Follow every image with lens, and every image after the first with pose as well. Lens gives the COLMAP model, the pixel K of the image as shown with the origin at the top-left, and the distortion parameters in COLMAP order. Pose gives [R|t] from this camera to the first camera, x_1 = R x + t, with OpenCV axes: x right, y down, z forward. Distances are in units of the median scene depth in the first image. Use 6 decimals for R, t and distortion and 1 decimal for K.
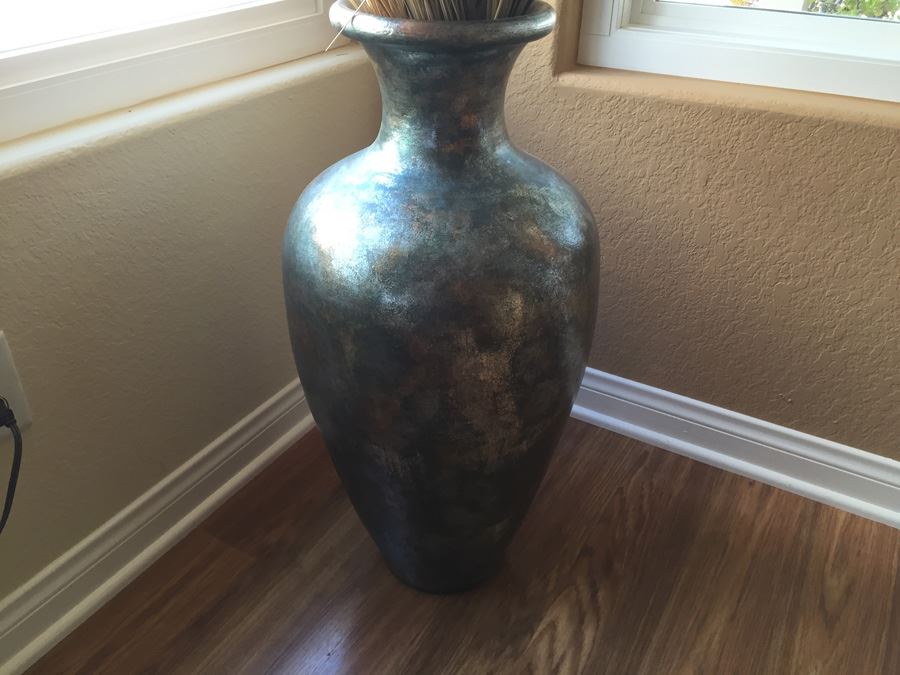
lens RADIAL K [[794.9, 0, 450.0], [0, 794.9, 337.5], [0, 0, 1]] dist [0.114361, -0.181992]
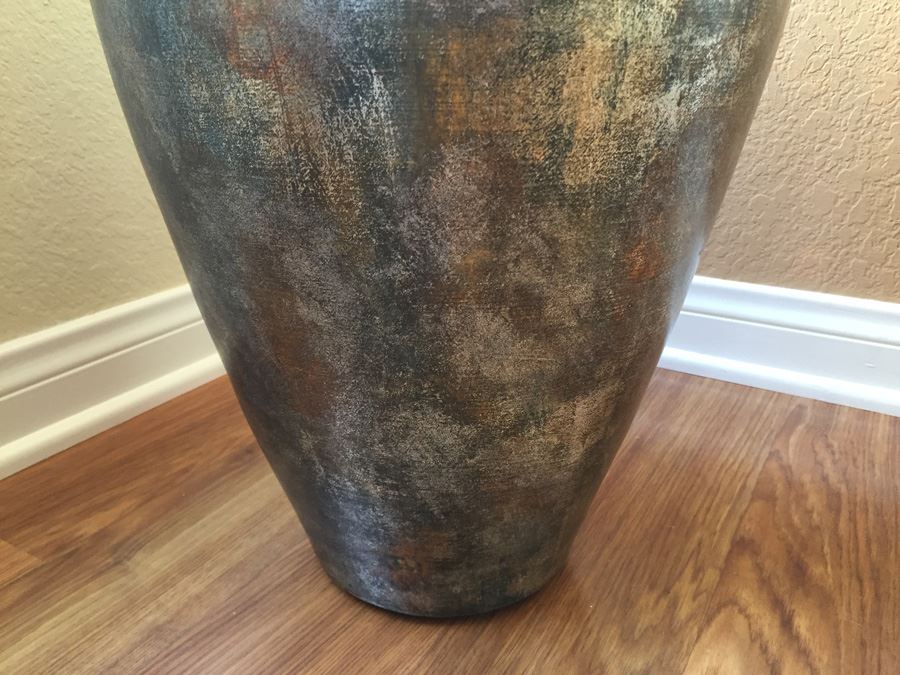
lens RADIAL K [[791.9, 0, 446.3], [0, 791.9, 340.2], [0, 0, 1]] dist [0.090225, -0.135628]
pose [[0.999969, -0.002279, 0.007517, -0.013554], [0.003675, 0.981539, -0.191228, 0.337915], [-0.006942, 0.191250, 0.981517, 0.727251]]
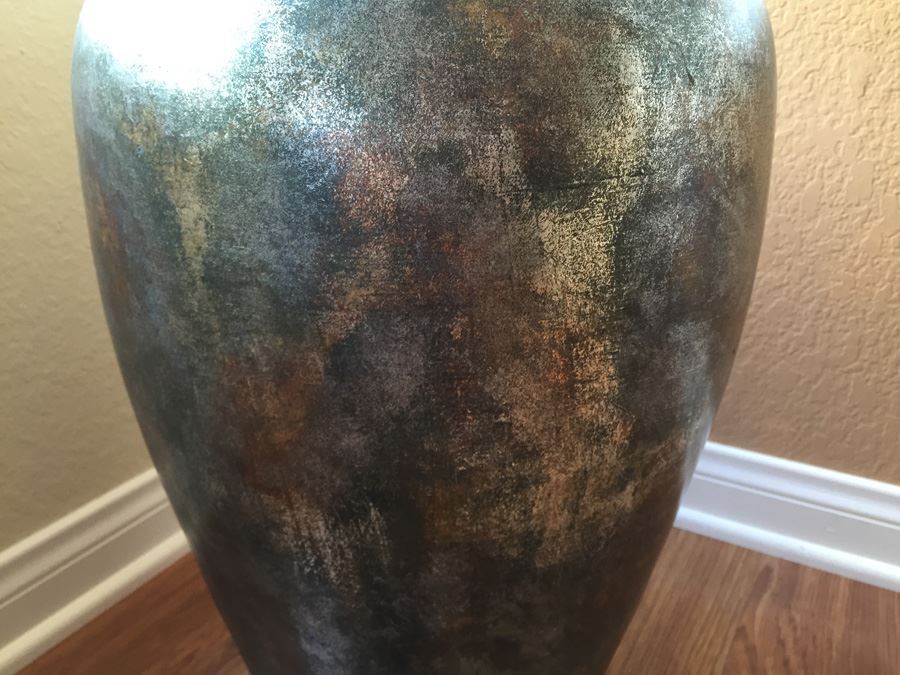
lens RADIAL K [[794.9, 0, 450.0], [0, 794.9, 337.5], [0, 0, 1]] dist [0.114361, -0.181992]
pose [[0.999708, -0.003976, 0.023829, -0.011321], [0.008471, 0.981427, -0.191651, 0.145883], [-0.022625, 0.191797, 0.981174, 0.625796]]
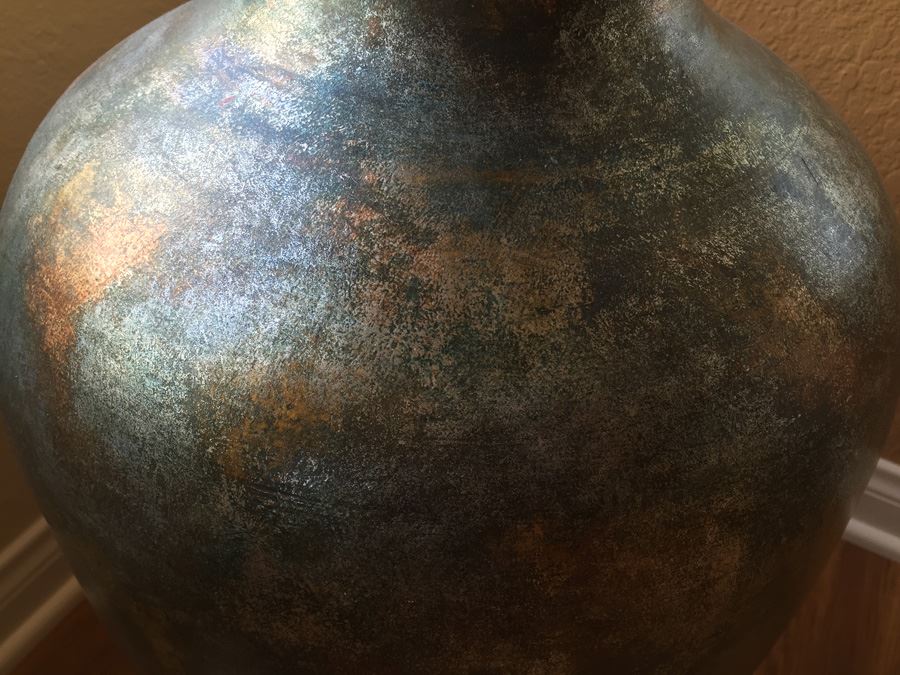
lens RADIAL K [[791.9, 0, 446.3], [0, 791.9, 340.2], [0, 0, 1]] dist [0.090225, -0.135628]
pose [[0.999558, 0.018880, 0.022946, -0.023937], [-0.022696, 0.983509, 0.179430, -0.164301], [-0.019180, -0.179872, 0.983503, 0.703623]]
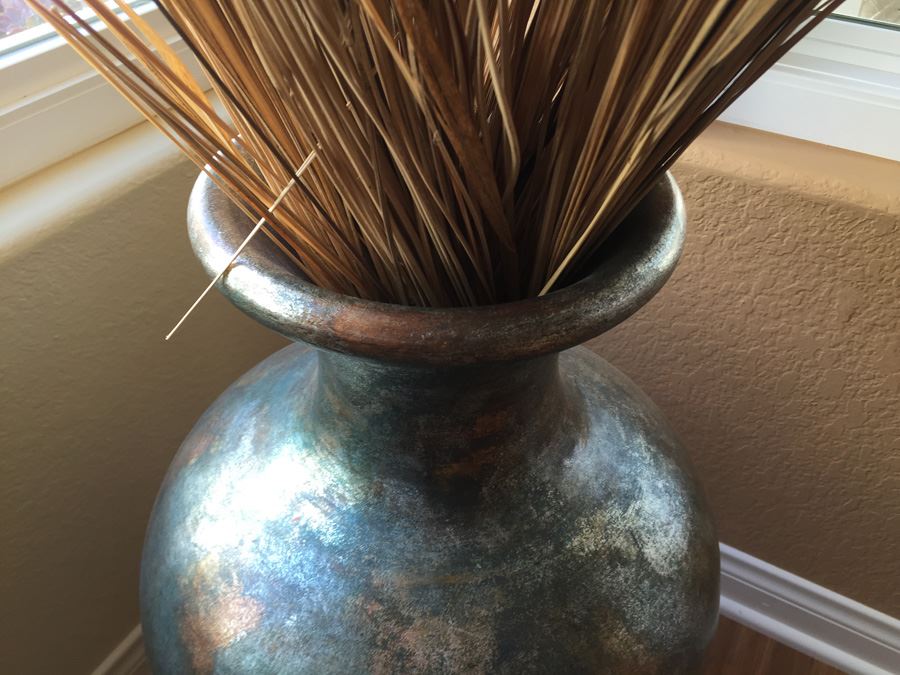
lens RADIAL K [[794.9, 0, 450.0], [0, 794.9, 337.5], [0, 0, 1]] dist [0.114361, -0.181992]
pose [[0.999879, 0.005245, 0.014655, -0.008415], [-0.007531, 0.987002, 0.160534, -0.388549], [-0.013623, -0.160625, 0.986921, 0.522011]]
